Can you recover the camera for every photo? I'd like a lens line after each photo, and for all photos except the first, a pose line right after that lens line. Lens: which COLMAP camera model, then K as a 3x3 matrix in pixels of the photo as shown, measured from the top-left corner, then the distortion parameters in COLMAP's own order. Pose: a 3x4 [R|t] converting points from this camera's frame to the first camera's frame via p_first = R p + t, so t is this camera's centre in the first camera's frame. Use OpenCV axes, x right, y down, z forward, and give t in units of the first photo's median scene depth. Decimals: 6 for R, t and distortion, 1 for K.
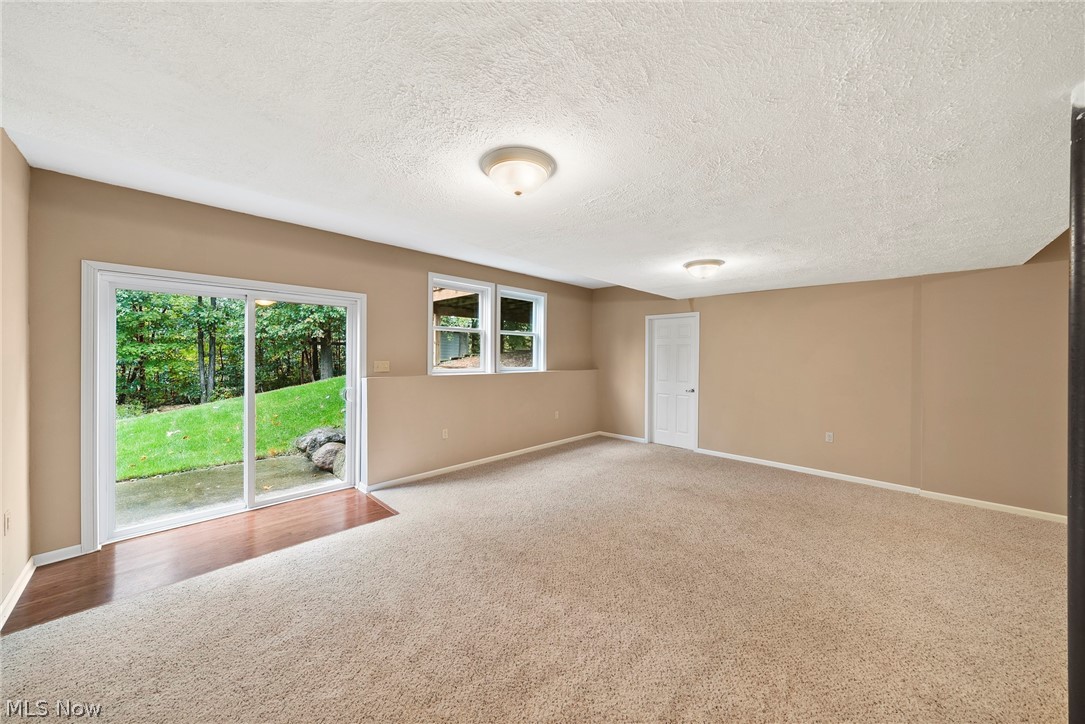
lens RADIAL K [[378.9, 0, 547.2], [0, 378.9, 357.3], [0, 0, 1]] dist [-0.007629, -0.000030]
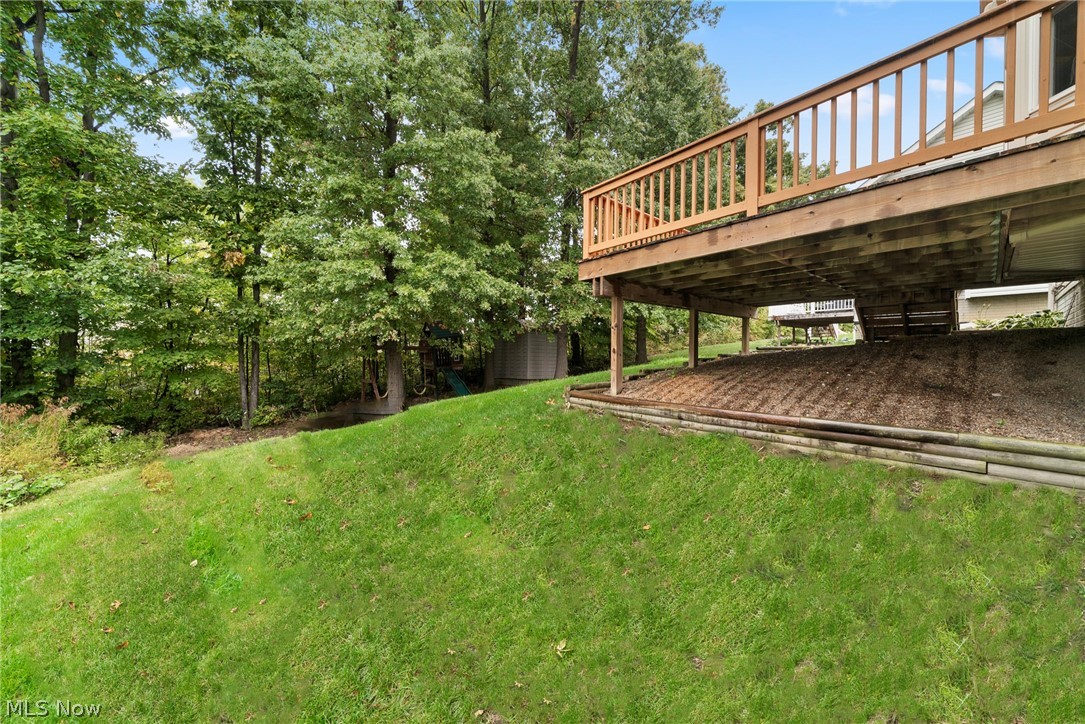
lens RADIAL K [[378.9, 0, 538.1], [0, 378.9, 359.8], [0, 0, 1]] dist [-0.007629, -0.000030]
pose [[0.993852, -0.002451, -0.110687, -0.254792], [0.003211, 0.999972, 0.006693, -0.021737], [0.110667, -0.007007, 0.993833, 0.333617]]
